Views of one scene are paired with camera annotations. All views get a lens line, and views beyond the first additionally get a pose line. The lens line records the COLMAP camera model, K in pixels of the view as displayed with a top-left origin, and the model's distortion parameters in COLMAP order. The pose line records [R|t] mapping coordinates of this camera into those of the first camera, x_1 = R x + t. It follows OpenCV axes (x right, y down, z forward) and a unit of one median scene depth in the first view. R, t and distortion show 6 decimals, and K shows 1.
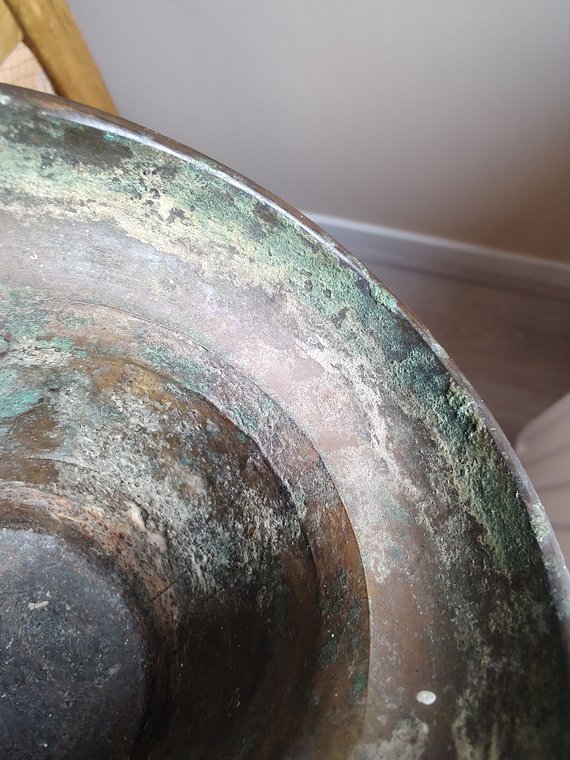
lens RADIAL K [[619.4, 0, 284.5], [0, 619.4, 381.0], [0, 0, 1]] dist [0.003813, 0.002777]
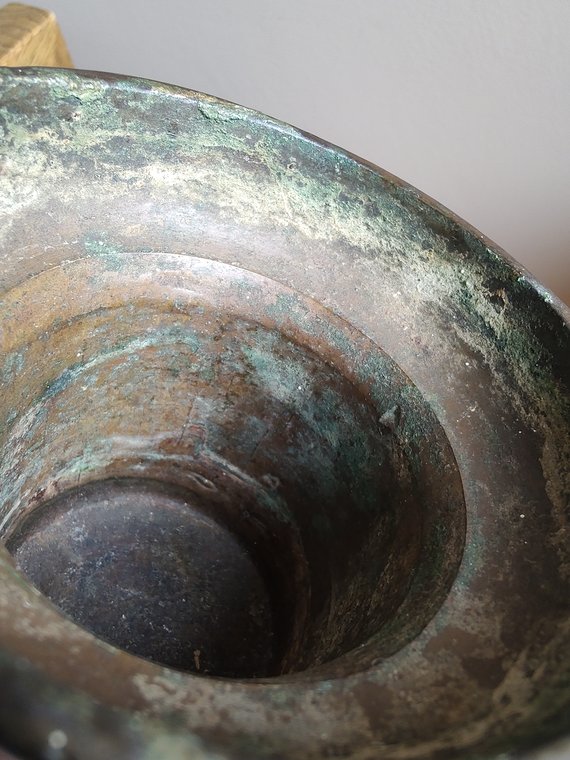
lens RADIAL K [[619.4, 0, 285.6], [0, 619.4, 379.3], [0, 0, 1]] dist [0.003813, 0.002777]
pose [[-0.013443, 0.090777, -0.995781, 0.667103], [-0.954593, 0.295242, 0.039802, 0.064675], [0.297609, 0.951100, 0.082686, 0.645031]]
